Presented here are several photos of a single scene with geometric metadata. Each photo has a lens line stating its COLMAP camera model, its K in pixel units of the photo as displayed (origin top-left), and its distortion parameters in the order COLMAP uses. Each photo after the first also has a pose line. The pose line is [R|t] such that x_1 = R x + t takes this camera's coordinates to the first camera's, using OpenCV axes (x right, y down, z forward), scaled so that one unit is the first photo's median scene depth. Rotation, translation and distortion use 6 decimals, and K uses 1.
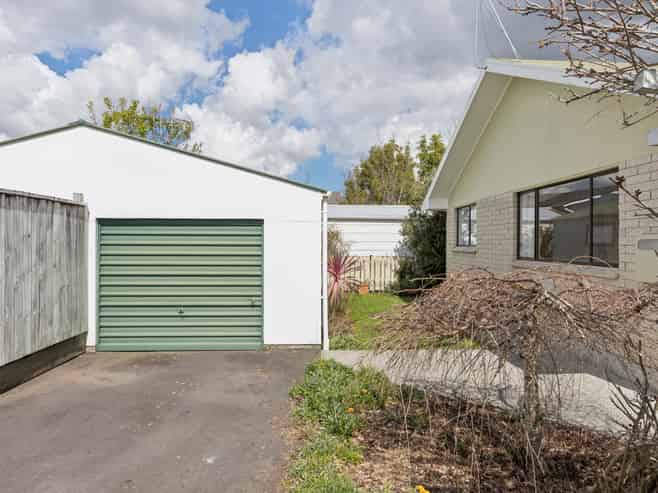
lens RADIAL K [[461.1, 0, 329.0], [0, 461.1, 246.5], [0, 0, 1]] dist [-0.001804, -0.000408]
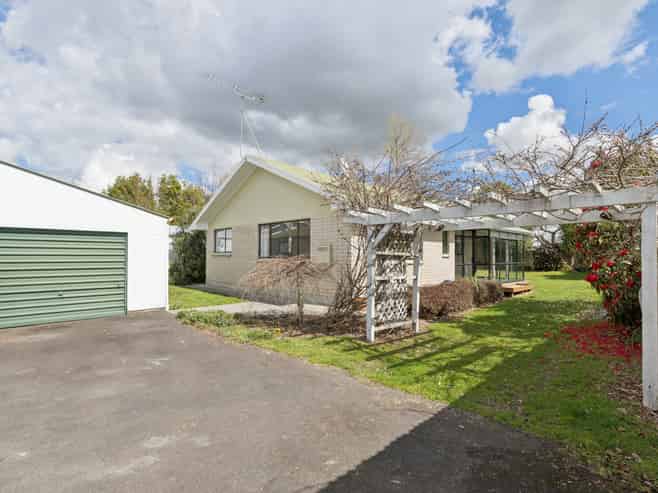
lens RADIAL K [[363.1, 0, 329.0], [0, 363.1, 246.5], [0, 0, 1]] dist [0.072111, 0.000150]
pose [[0.742249, 0.015550, 0.669943, -0.419881], [0.005967, 0.999538, -0.029811, 0.026537], [-0.670097, 0.026125, 0.741813, -0.366180]]
